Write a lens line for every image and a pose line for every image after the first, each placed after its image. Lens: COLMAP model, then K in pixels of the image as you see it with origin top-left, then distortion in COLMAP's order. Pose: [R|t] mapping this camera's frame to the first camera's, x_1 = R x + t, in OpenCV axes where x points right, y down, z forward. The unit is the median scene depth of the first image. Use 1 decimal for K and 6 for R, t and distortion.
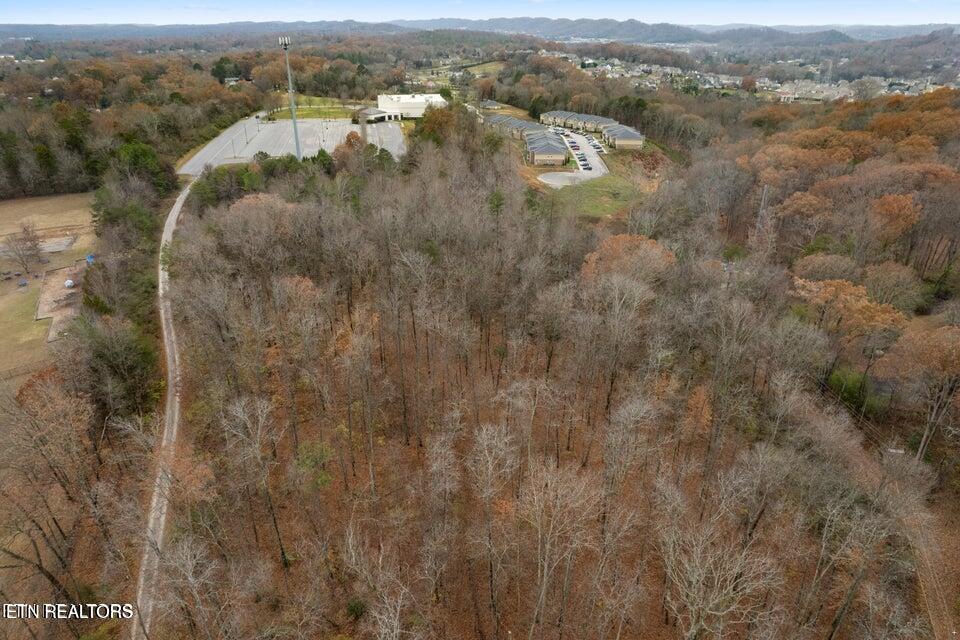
lens RADIAL K [[619.4, 0, 480.0], [0, 619.4, 320.0], [0, 0, 1]] dist [-0.083355, 0.080931]
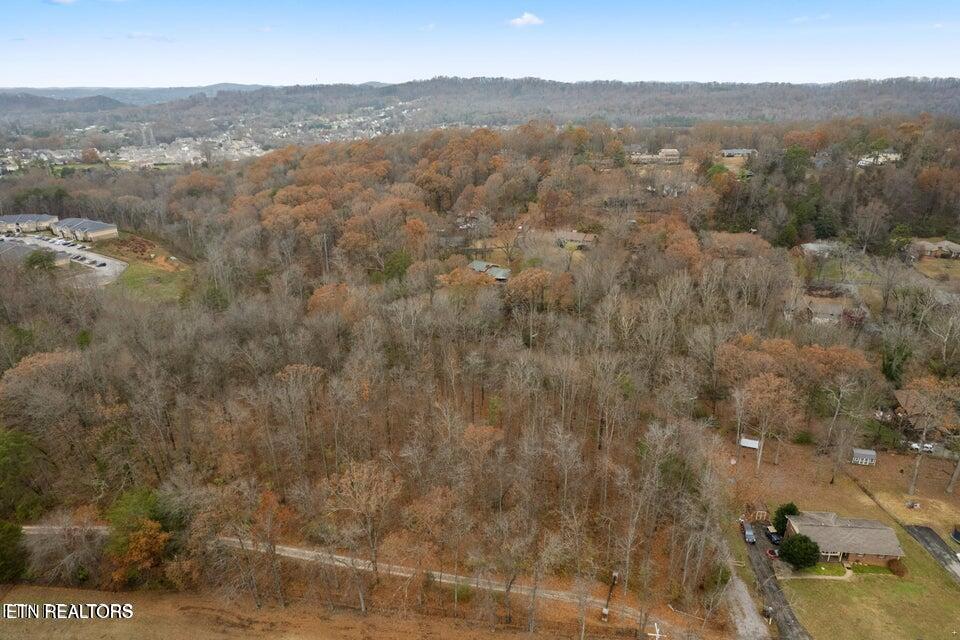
lens RADIAL K [[619.4, 0, 480.0], [0, 619.4, 320.0], [0, 0, 1]] dist [-0.083355, 0.080931]
pose [[0.505620, -0.319805, 0.801295, -0.240716], [0.387040, 0.914140, 0.120620, -0.034143], [-0.771070, 0.249145, 0.585984, -0.017695]]
